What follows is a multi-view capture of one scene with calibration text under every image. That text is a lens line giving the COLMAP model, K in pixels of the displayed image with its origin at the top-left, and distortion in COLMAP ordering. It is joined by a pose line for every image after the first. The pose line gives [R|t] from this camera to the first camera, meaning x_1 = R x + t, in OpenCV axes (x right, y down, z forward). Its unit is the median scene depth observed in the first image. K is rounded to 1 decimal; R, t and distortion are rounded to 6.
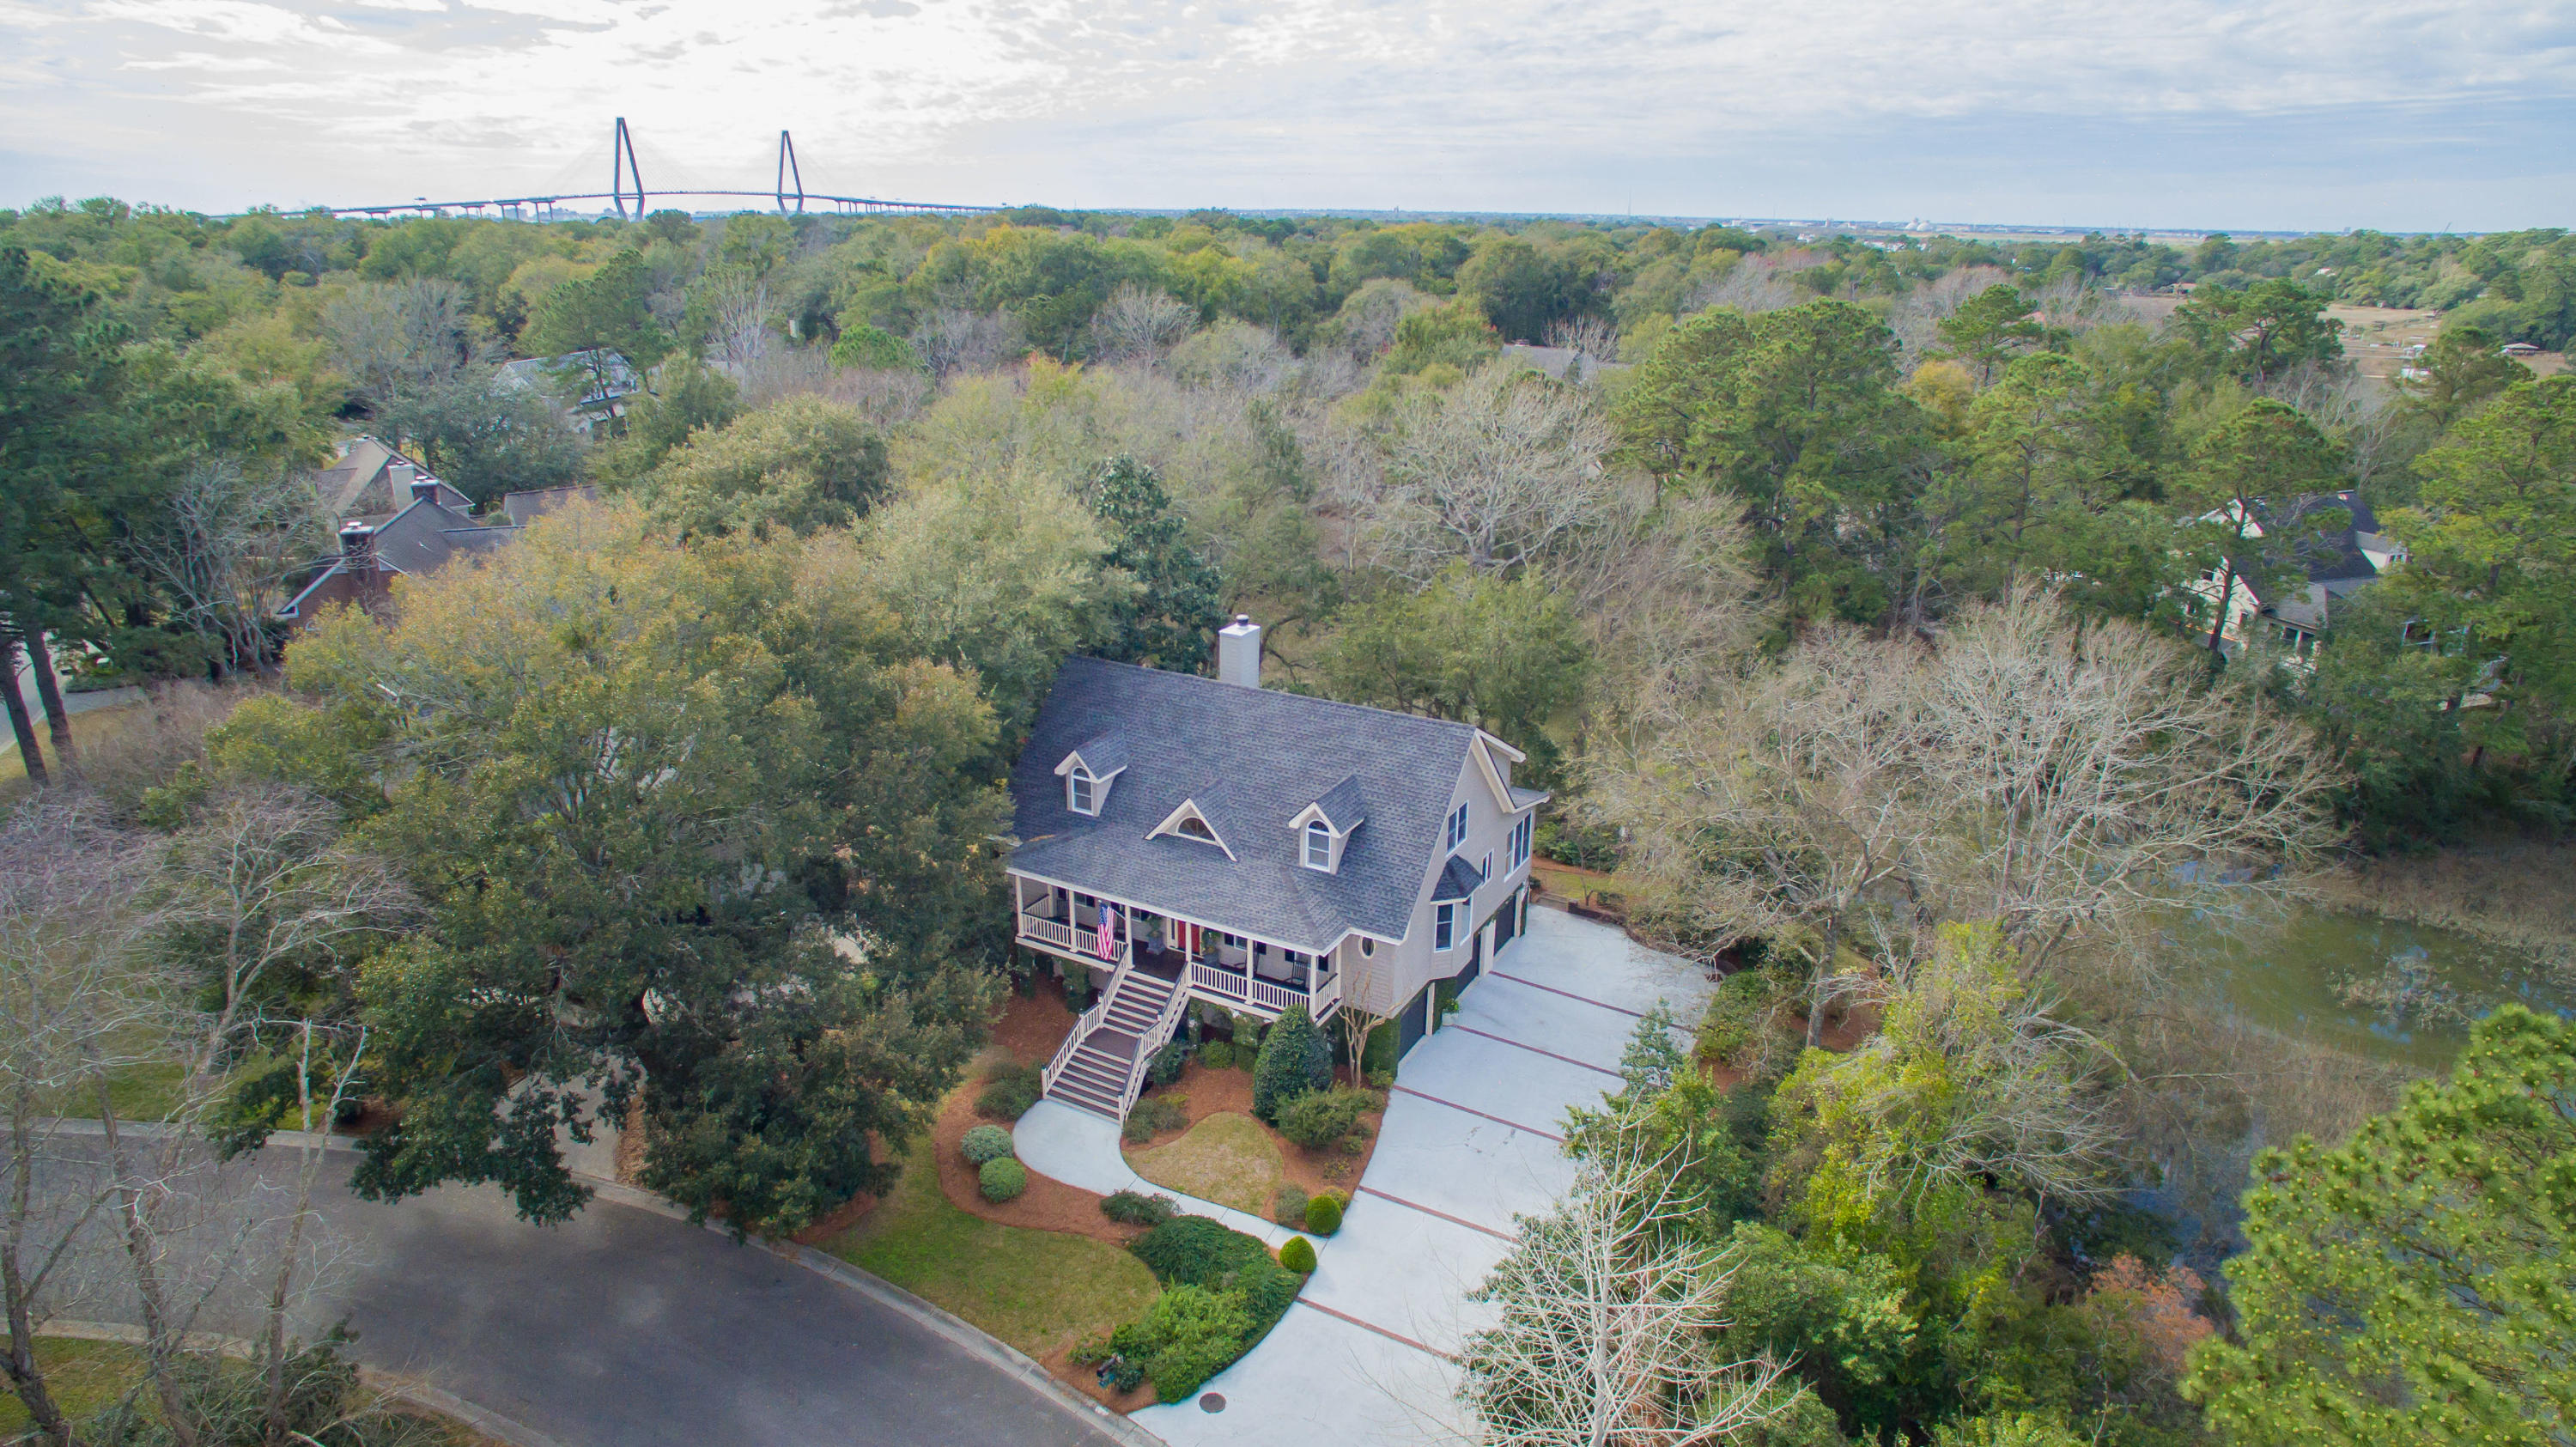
lens RADIAL K [[1520.1, 0, 1288.0], [0, 1520.1, 723.5], [0, 0, 1]] dist [-0.125594, 0.095752]
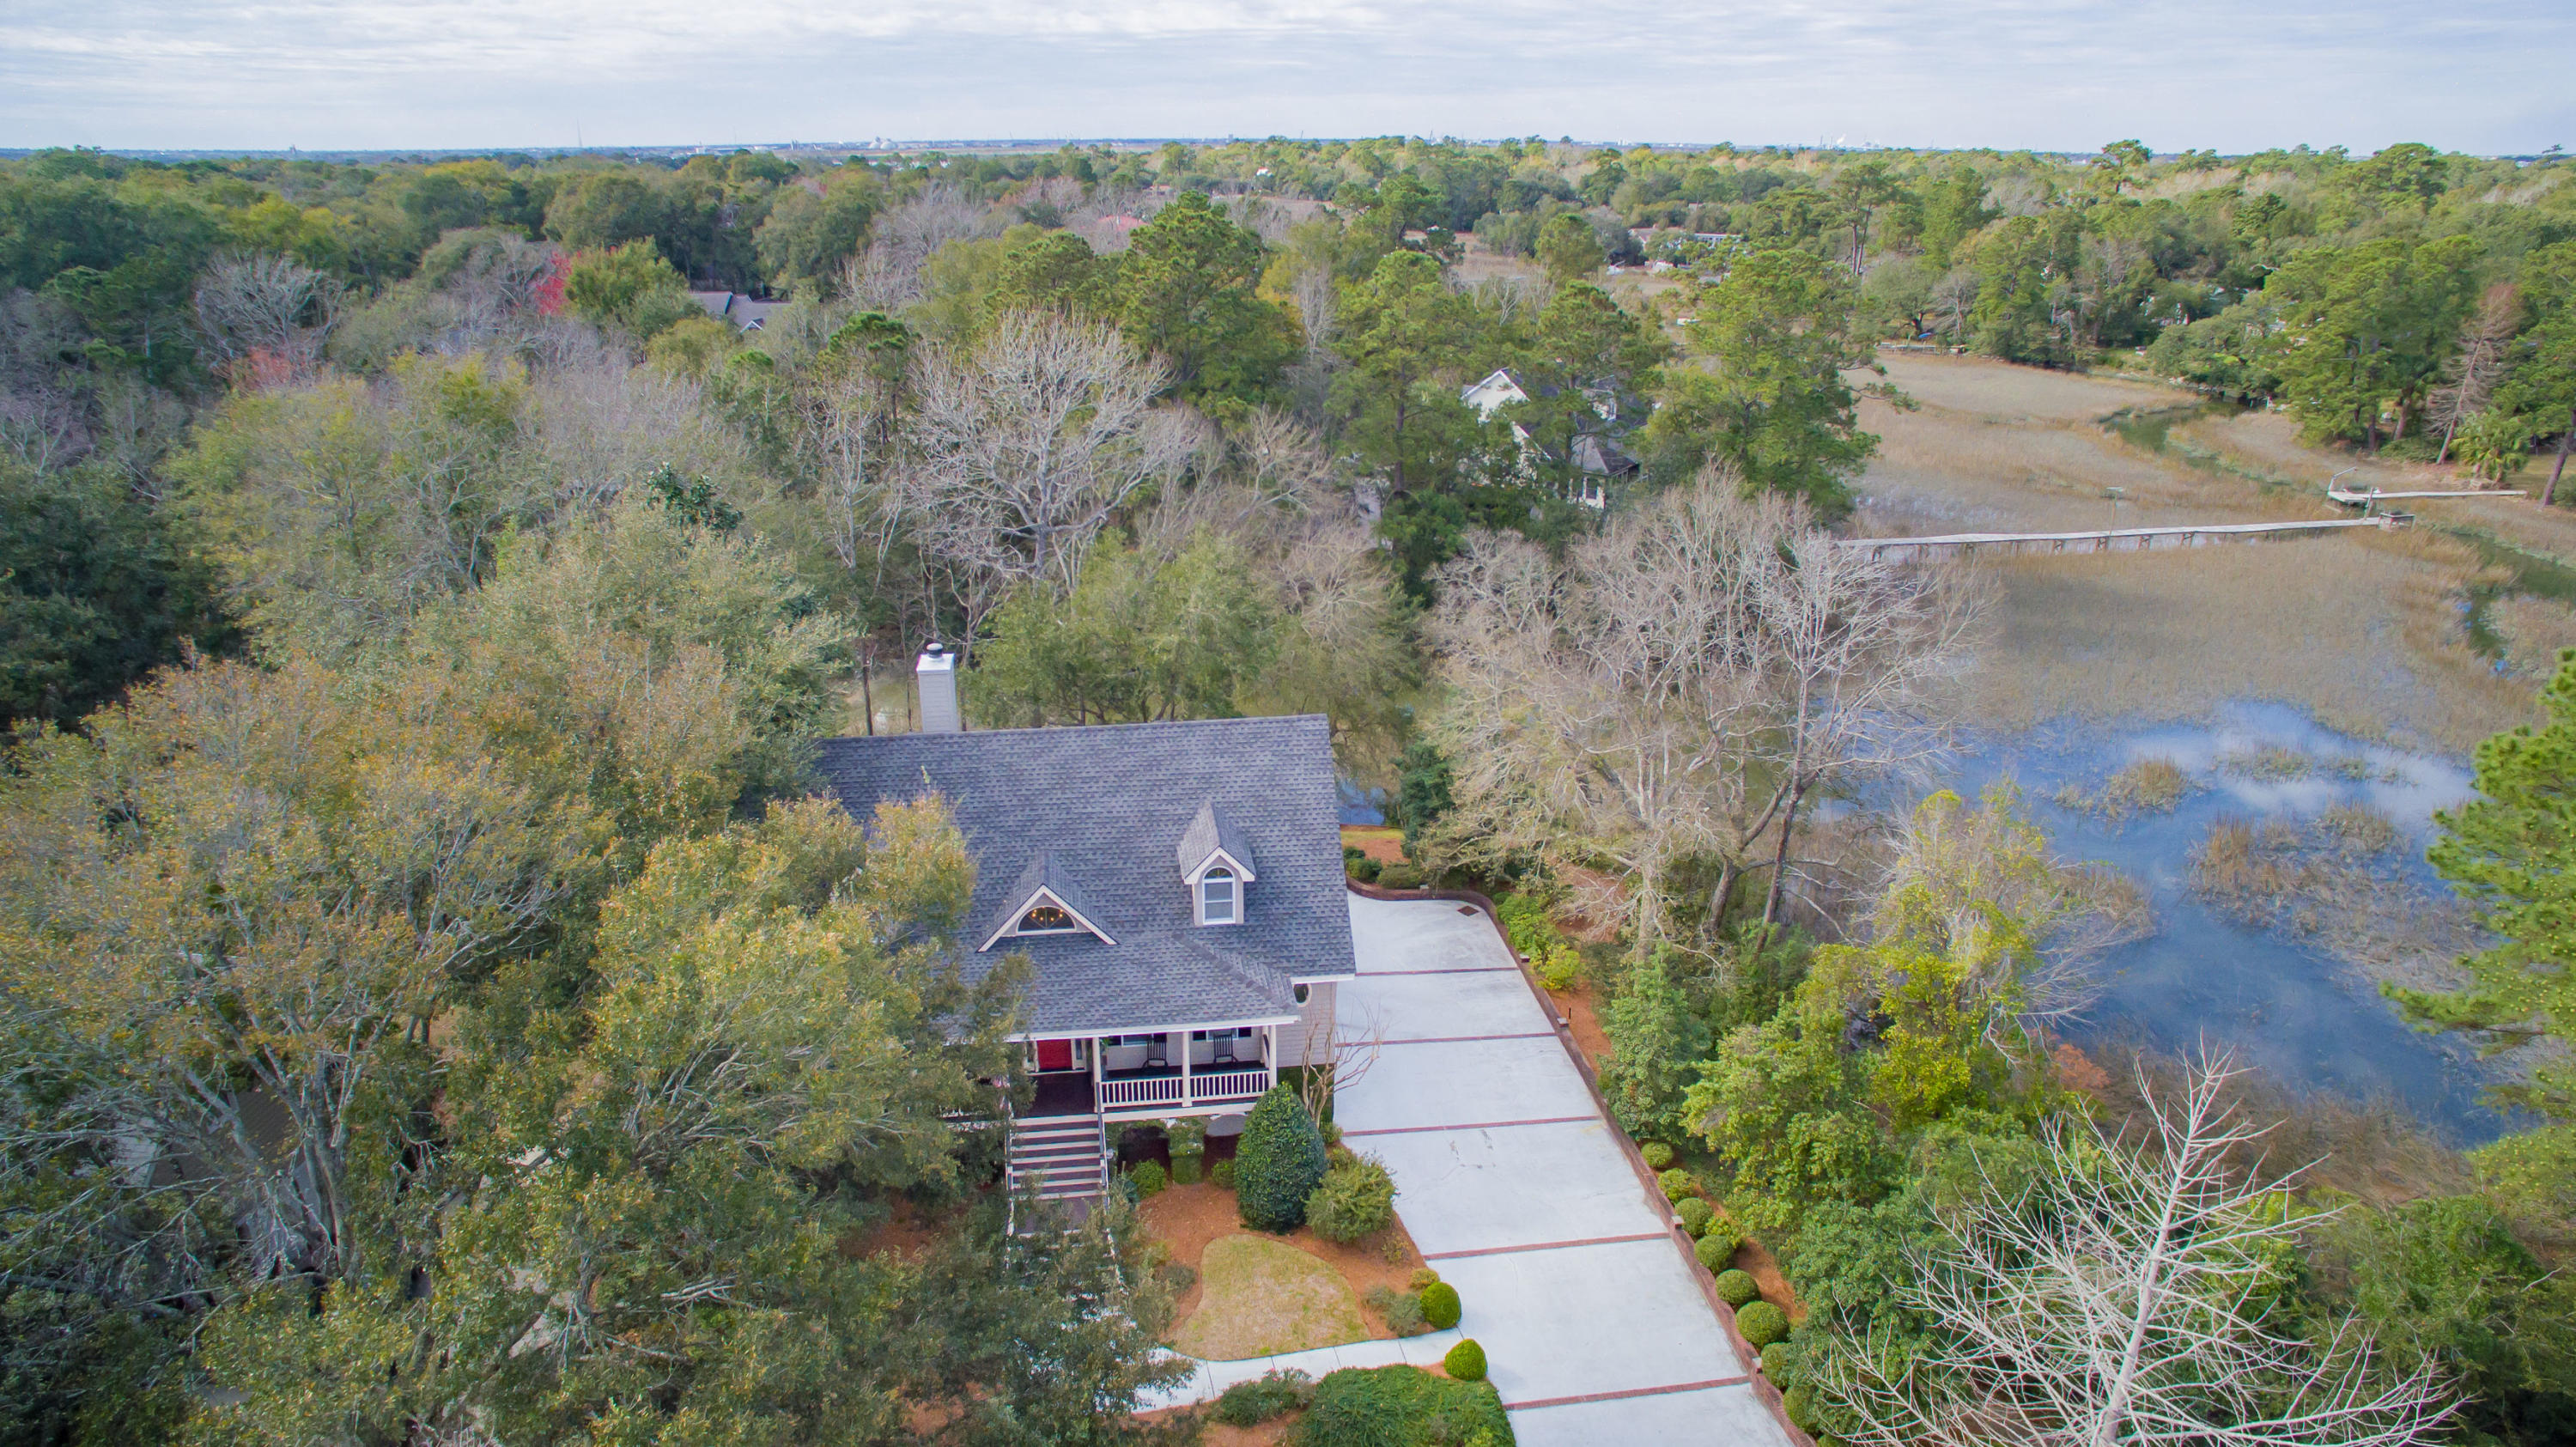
lens RADIAL K [[1520.1, 0, 1288.0], [0, 1520.1, 723.5], [0, 0, 1]] dist [-0.125594, 0.095752]
pose [[0.797982, -0.225507, 0.558902, -0.390042], [0.199160, 0.973930, 0.108610, -0.093957], [-0.568824, 0.024642, 0.822090, 0.290405]]
